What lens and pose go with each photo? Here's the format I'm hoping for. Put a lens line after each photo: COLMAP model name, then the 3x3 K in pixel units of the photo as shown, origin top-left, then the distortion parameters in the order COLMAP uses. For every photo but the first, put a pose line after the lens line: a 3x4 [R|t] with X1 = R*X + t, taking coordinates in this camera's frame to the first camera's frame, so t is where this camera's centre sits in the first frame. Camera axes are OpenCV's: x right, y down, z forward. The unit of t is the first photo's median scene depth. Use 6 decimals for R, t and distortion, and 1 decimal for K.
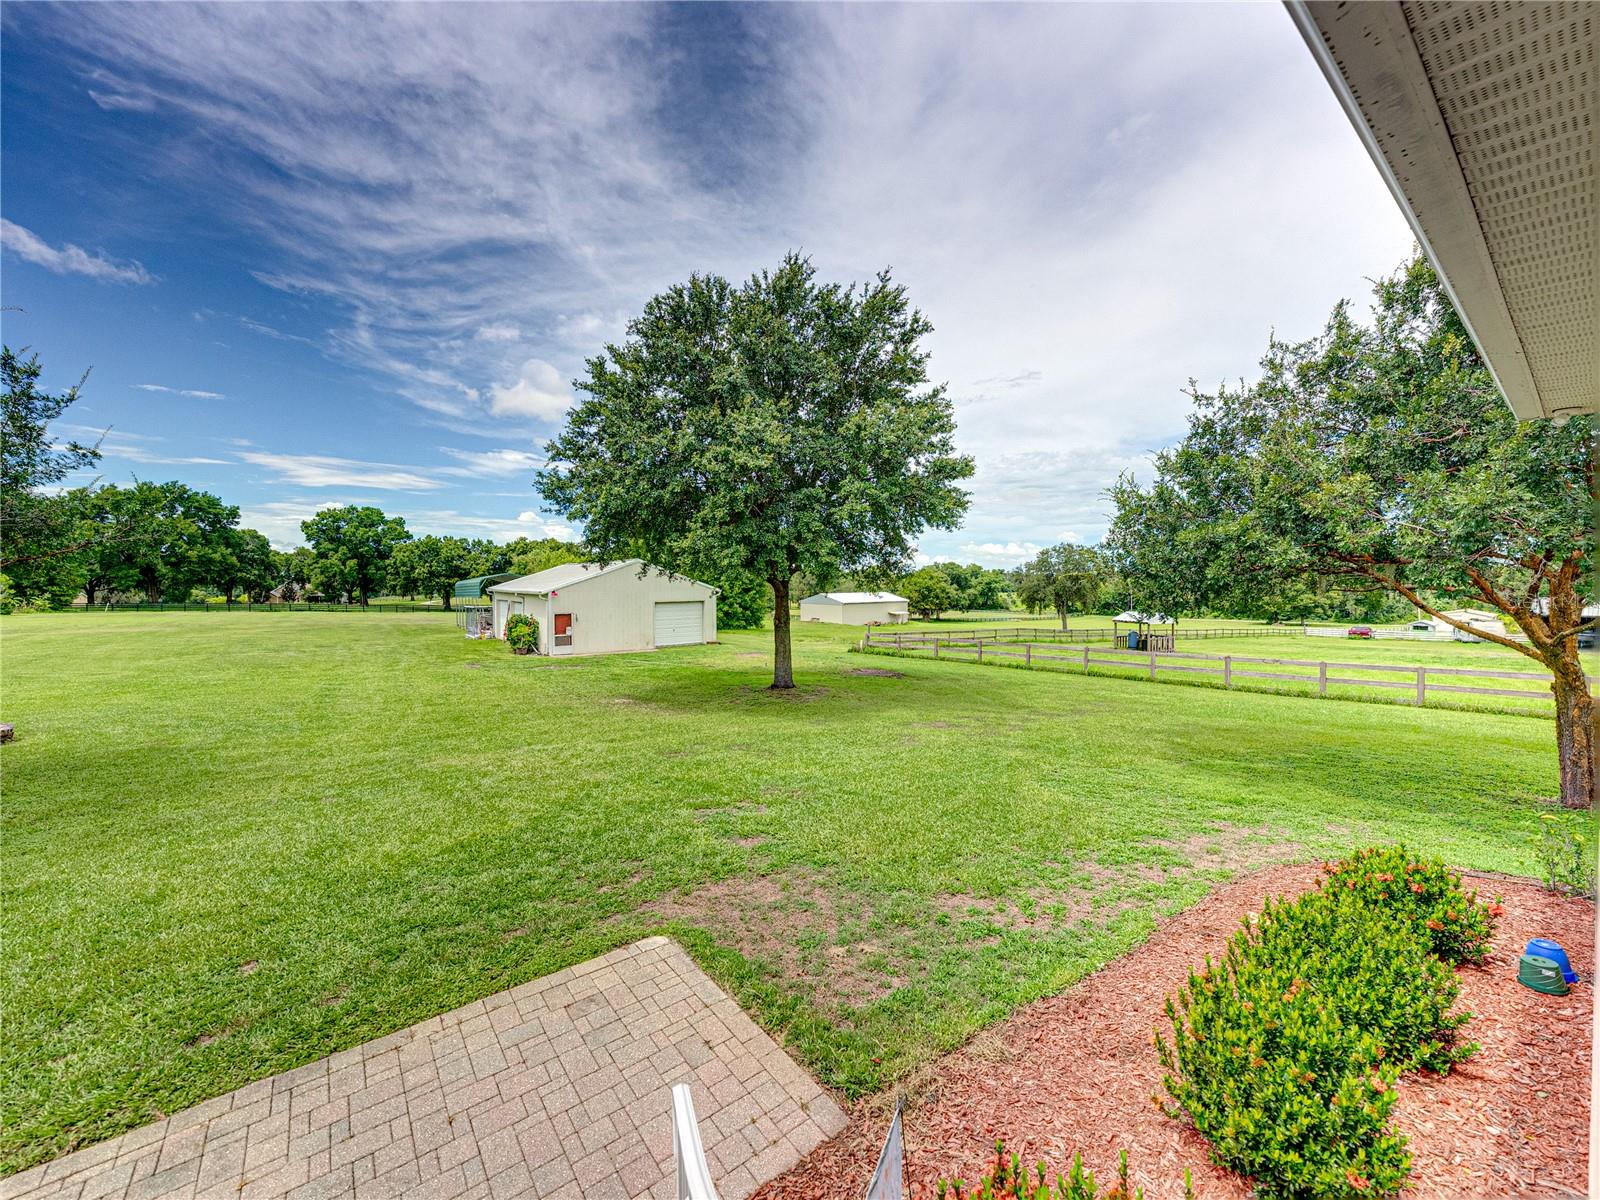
lens RADIAL K [[617.5, 0, 801.0], [0, 617.5, 589.6], [0, 0, 1]] dist [-0.003302, 0.000517]
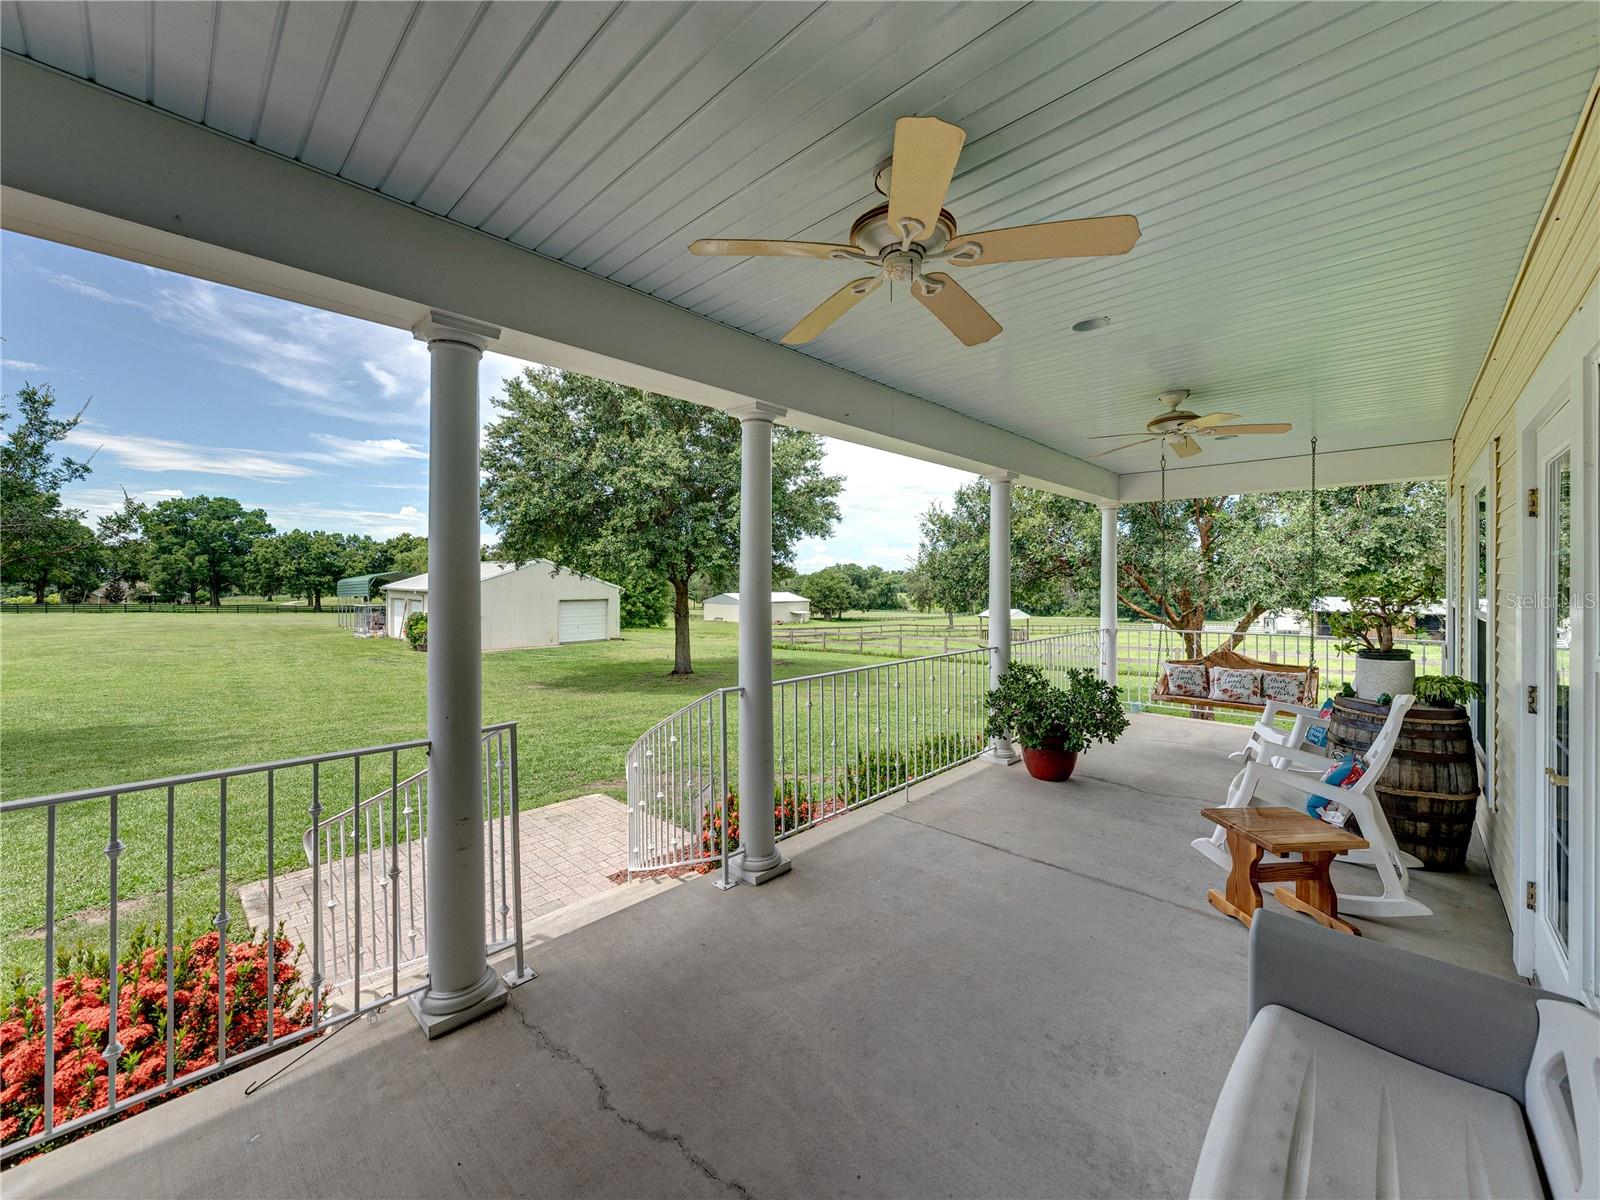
lens RADIAL K [[632.4, 0, 796.2], [0, 632.4, 578.8], [0, 0, 1]] dist [-0.000033, -0.000984]
pose [[0.990165, 0.004763, 0.139825, 0.010387], [-0.002252, 0.999833, -0.018111, 0.003171], [-0.139888, 0.017618, 0.990011, -0.130479]]
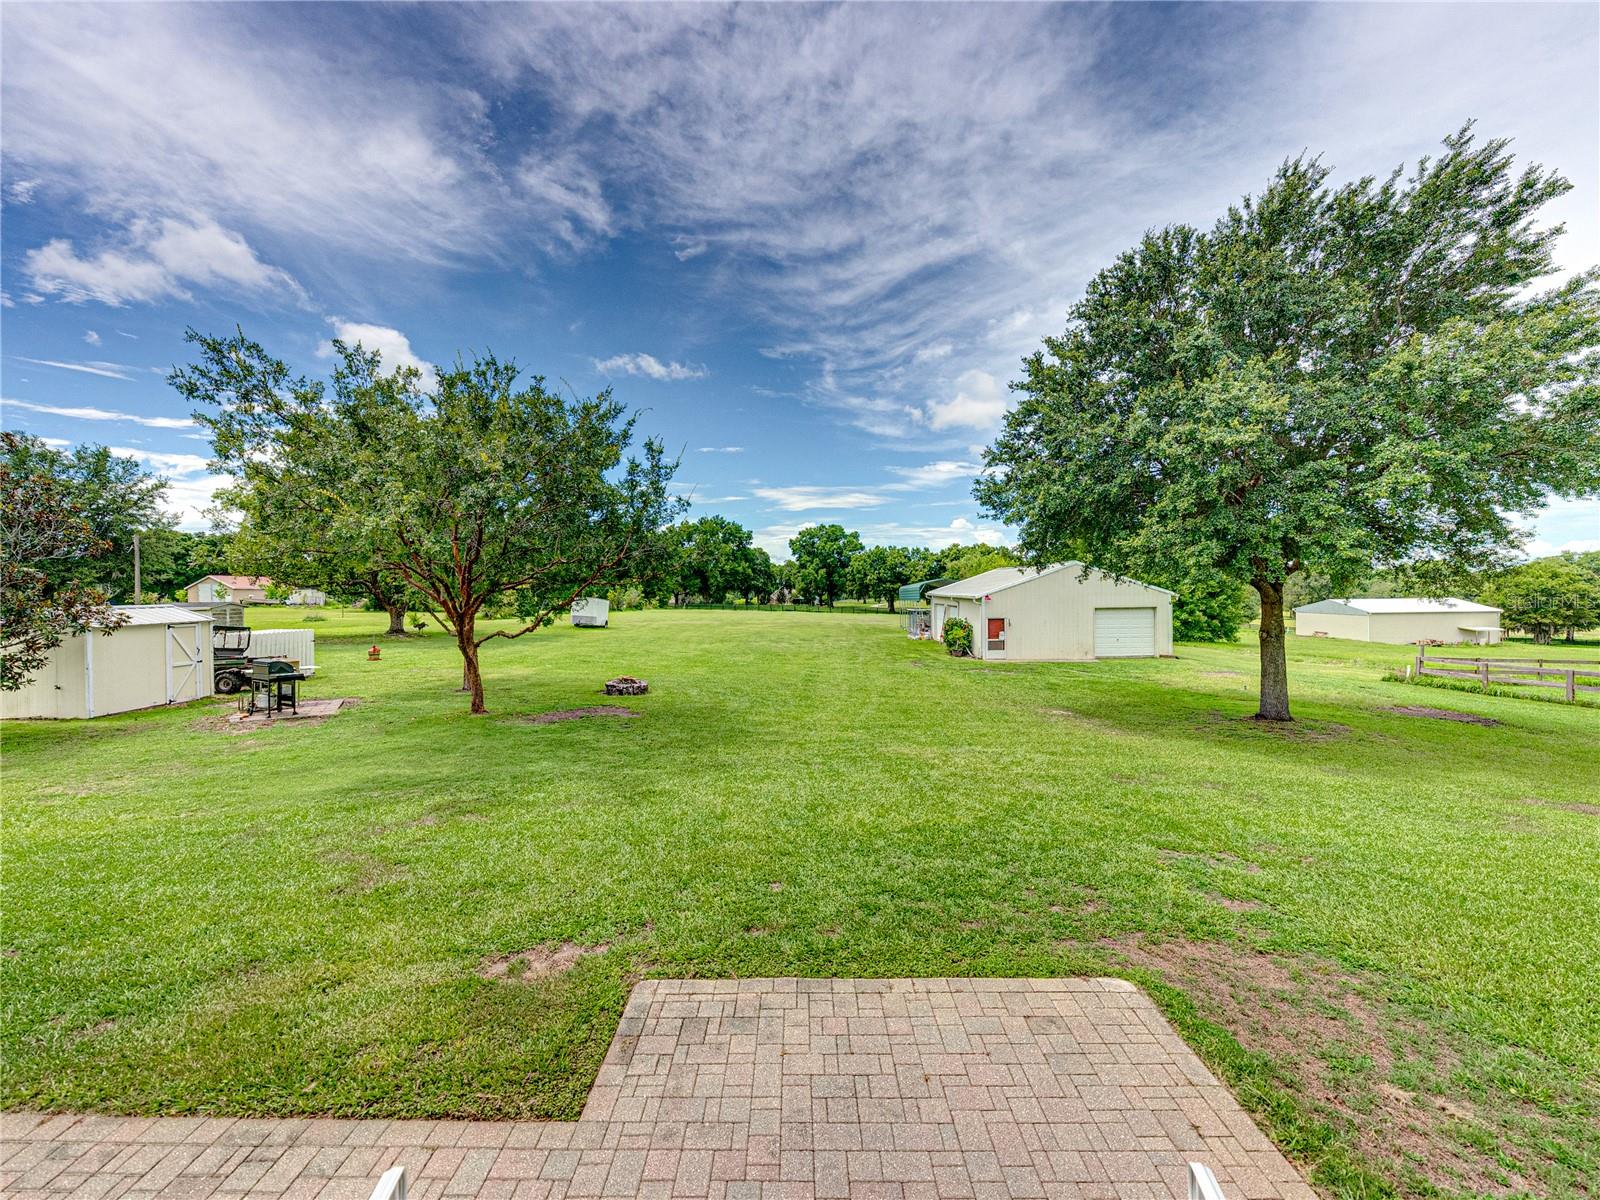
lens RADIAL K [[632.4, 0, 798.6], [0, 632.4, 593.1], [0, 0, 1]] dist [-0.000033, -0.000984]
pose [[0.786681, -0.000412, -0.617360, -0.005751], [-0.000219, 1.000000, -0.000947, -0.000531], [0.617360, 0.000880, 0.786680, -0.003616]]
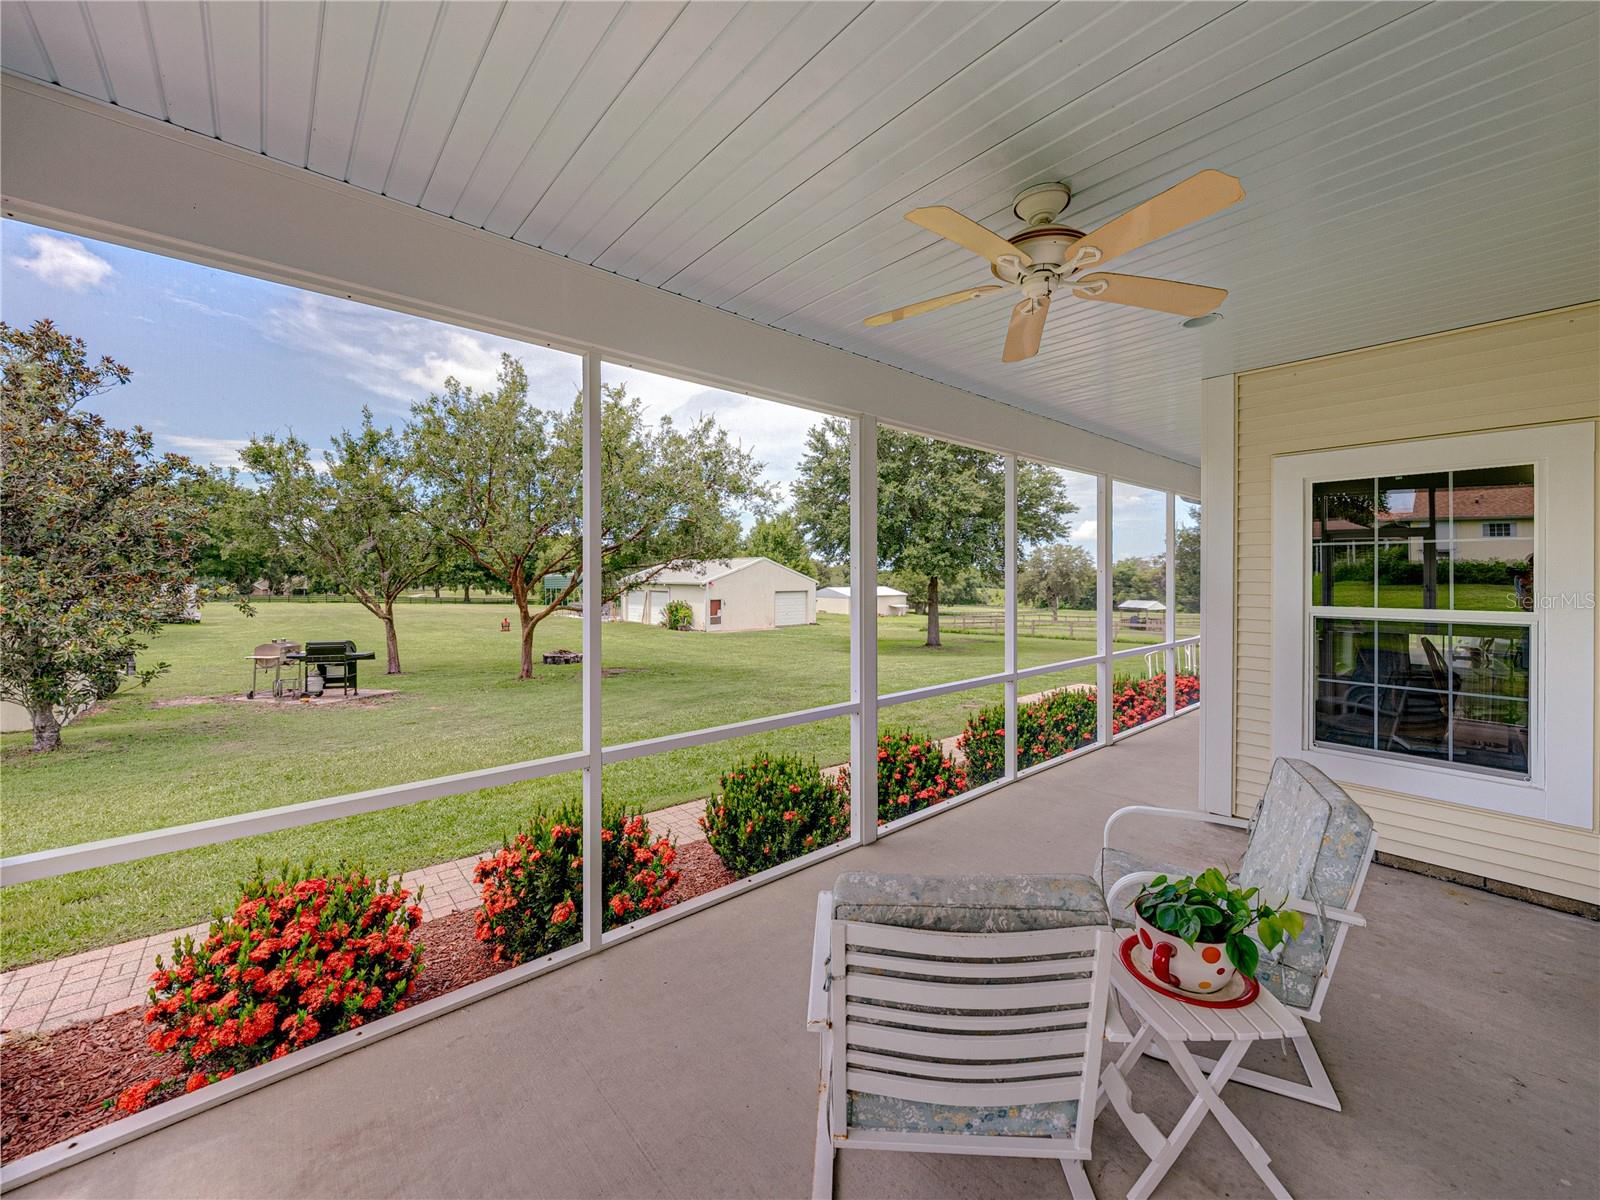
lens RADIAL K [[632.4, 0, 796.5], [0, 632.4, 568.7], [0, 0, 1]] dist [-0.000033, -0.000984]
pose [[0.998358, 0.005987, 0.056969, -0.308122], [-0.004510, 0.999652, -0.026008, 0.008060], [-0.057105, 0.025709, 0.998037, -0.359721]]
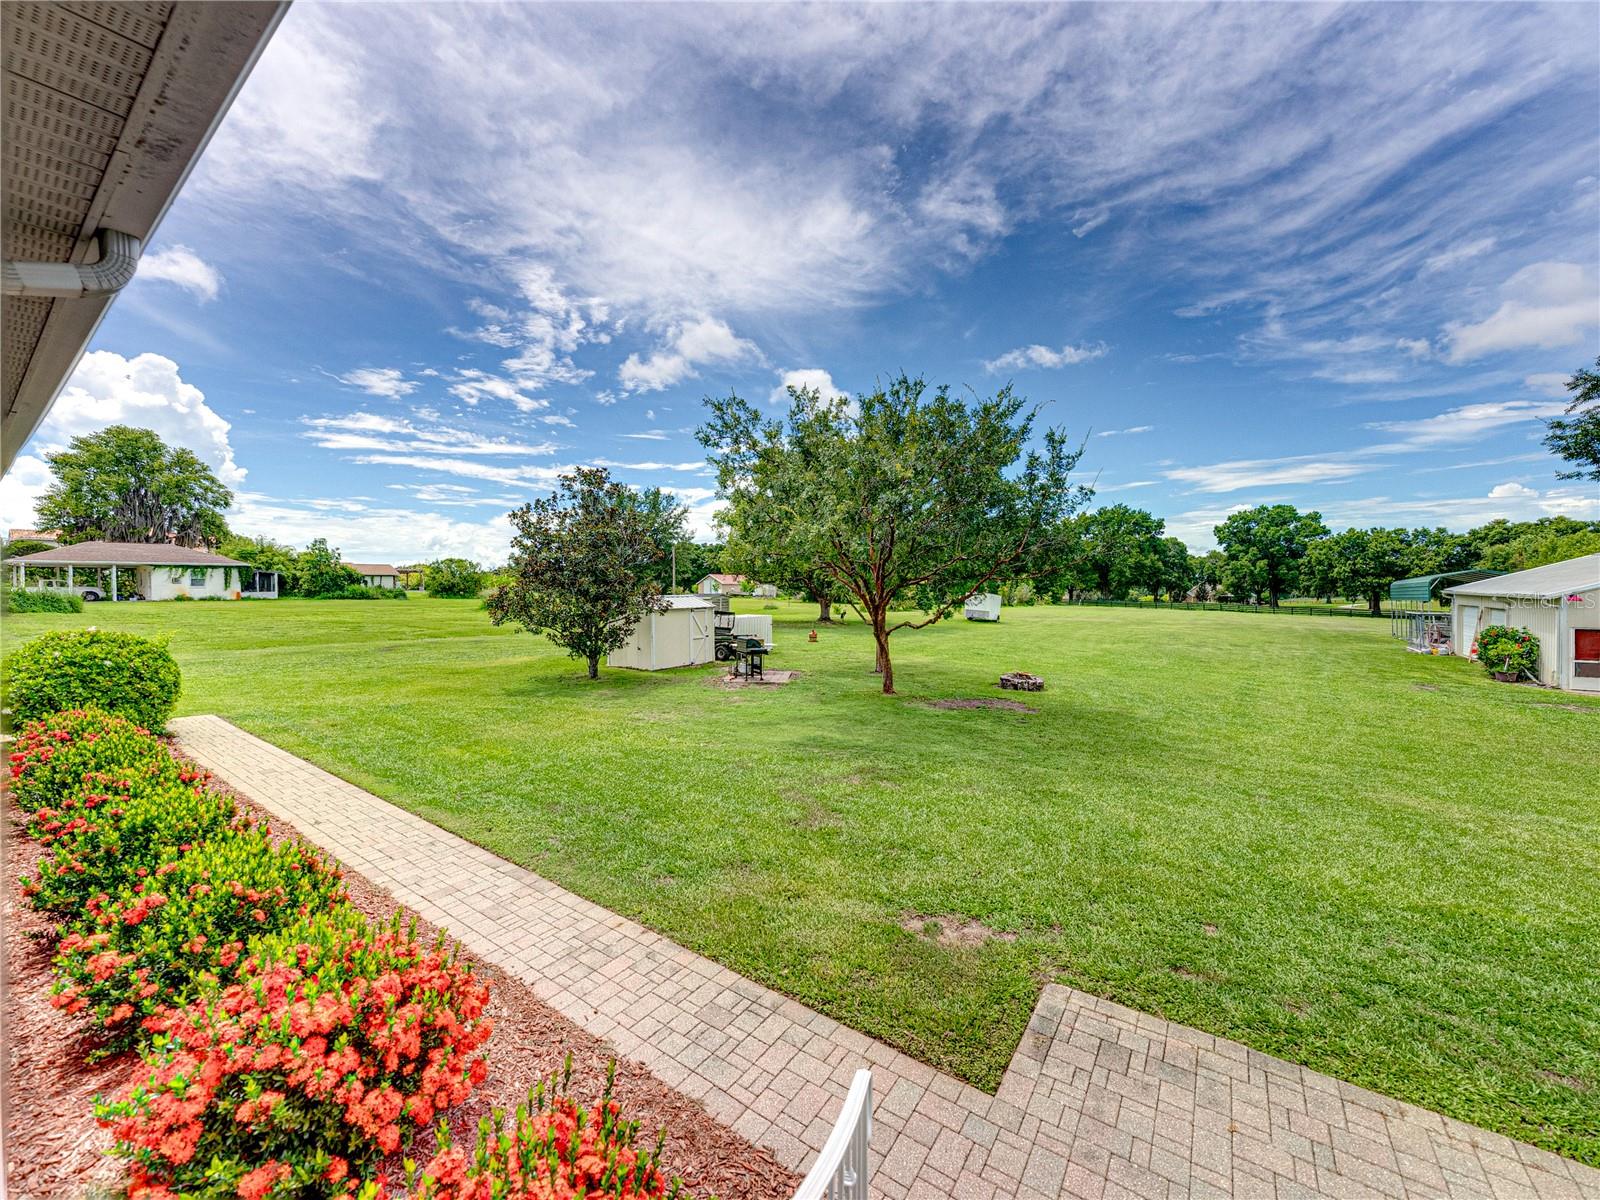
lens RADIAL K [[617.5, 0, 799.1], [0, 617.5, 593.2], [0, 0, 1]] dist [-0.003302, 0.000517]
pose [[0.295647, 0.010239, -0.955242, -0.009215], [-0.005877, 0.999943, 0.008899, -0.000429], [0.955279, 0.002983, 0.295691, -0.008019]]
